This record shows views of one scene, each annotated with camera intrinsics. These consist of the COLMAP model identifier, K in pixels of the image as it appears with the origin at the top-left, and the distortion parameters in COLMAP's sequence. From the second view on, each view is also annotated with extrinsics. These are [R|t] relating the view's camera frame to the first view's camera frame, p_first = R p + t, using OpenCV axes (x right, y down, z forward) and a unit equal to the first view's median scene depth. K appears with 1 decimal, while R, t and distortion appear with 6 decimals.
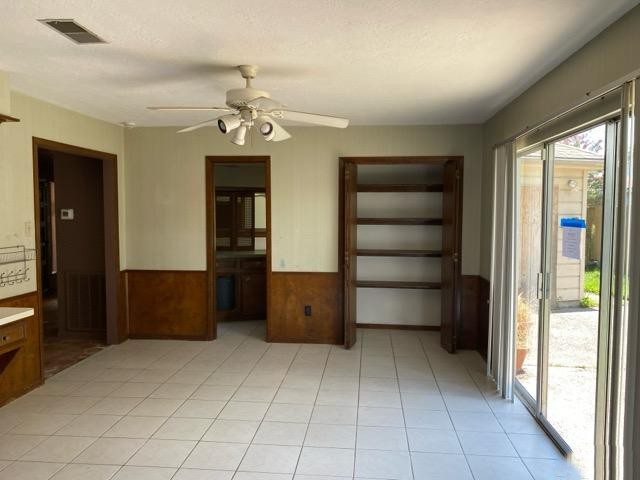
lens RADIAL K [[507.4, 0, 317.4], [0, 507.4, 242.7], [0, 0, 1]] dist [0.049591, -0.019959]
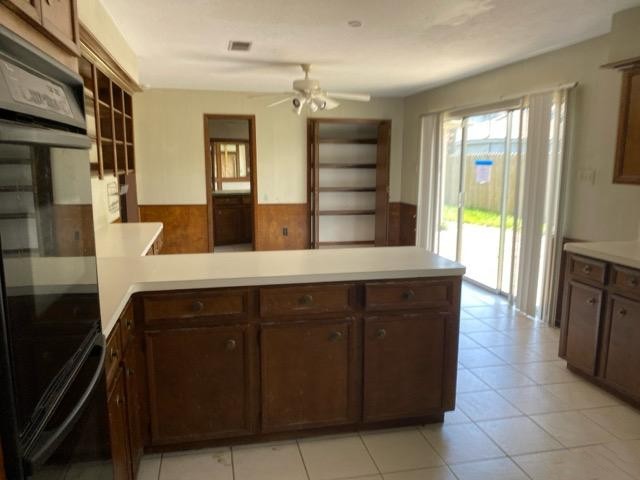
lens RADIAL K [[507.4, 0, 323.9], [0, 507.4, 240.5], [0, 0, 1]] dist [0.049591, -0.019959]
pose [[0.955345, -0.042721, 0.292388, -0.318824], [0.016004, 0.995522, 0.093165, 0.031479], [-0.295059, -0.084326, 0.951751, -0.327843]]
